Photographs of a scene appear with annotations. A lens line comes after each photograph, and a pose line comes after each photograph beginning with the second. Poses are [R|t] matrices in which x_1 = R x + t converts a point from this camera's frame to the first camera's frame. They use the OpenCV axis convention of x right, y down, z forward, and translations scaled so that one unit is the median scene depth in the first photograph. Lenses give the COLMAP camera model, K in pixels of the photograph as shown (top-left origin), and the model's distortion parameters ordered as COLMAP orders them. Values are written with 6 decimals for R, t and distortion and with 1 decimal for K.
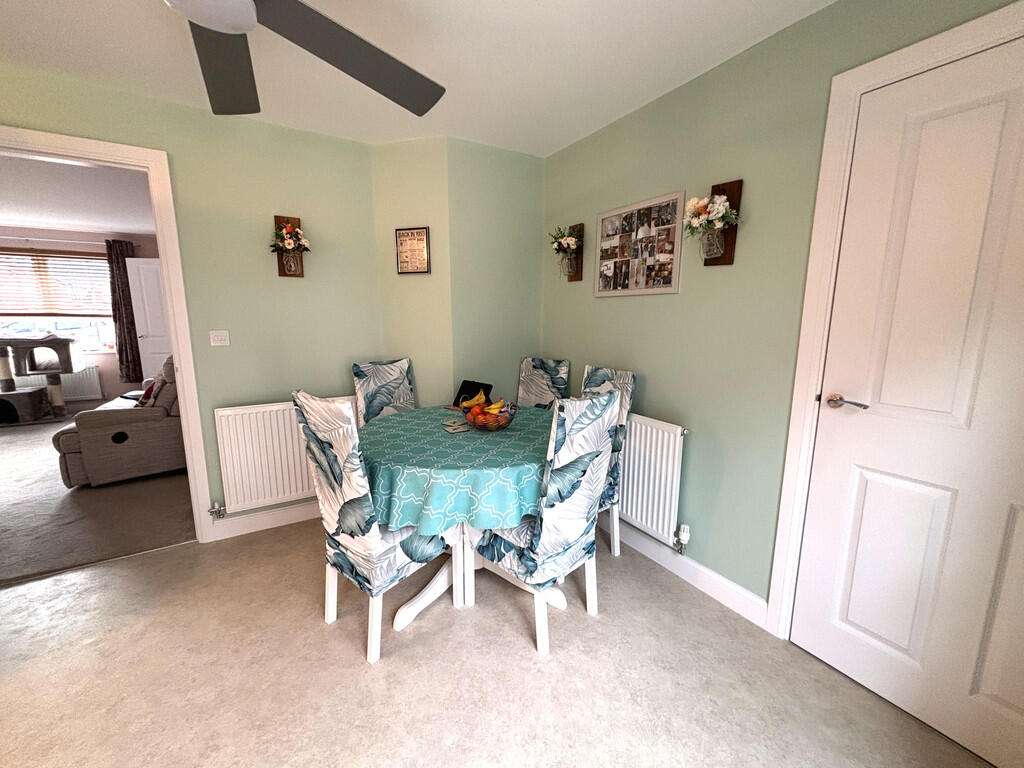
lens RADIAL K [[411.7, 0, 508.6], [0, 411.7, 381.8], [0, 0, 1]] dist [-0.002624, -0.000439]
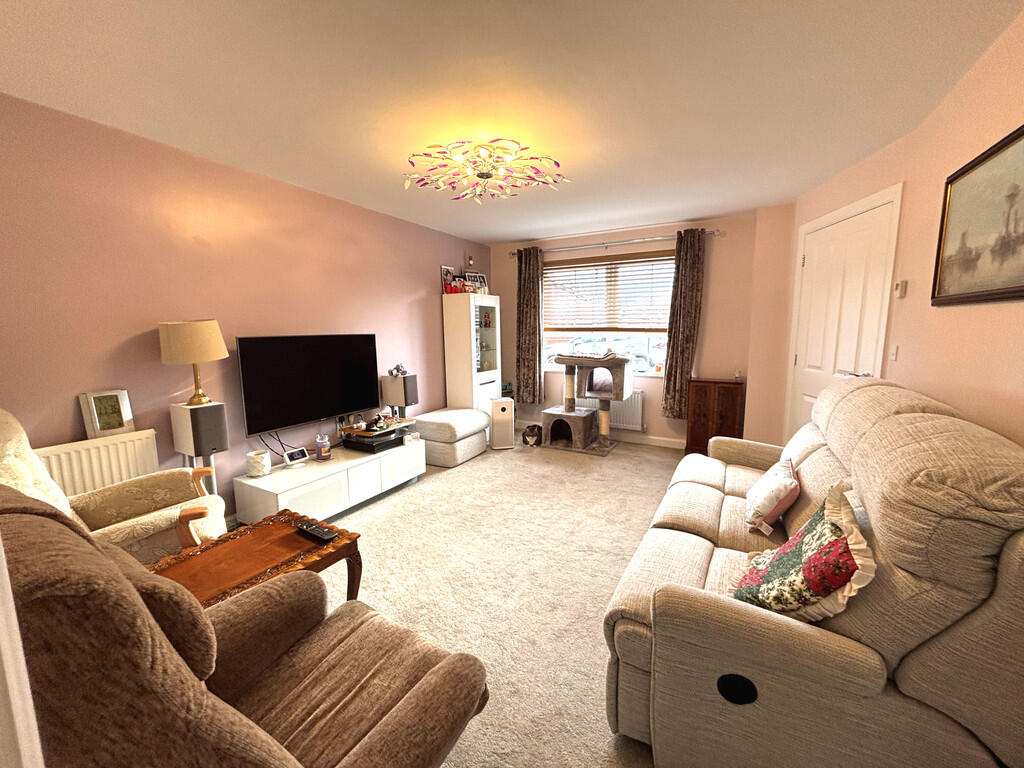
lens RADIAL K [[411.7, 0, 508.8], [0, 411.7, 382.3], [0, 0, 1]] dist [-0.002624, -0.000439]
pose [[0.494969, 0.111238, -0.861761, -0.468993], [-0.132984, 0.989785, 0.051382, -0.068972], [0.858674, 0.089168, 0.504706, 0.386080]]
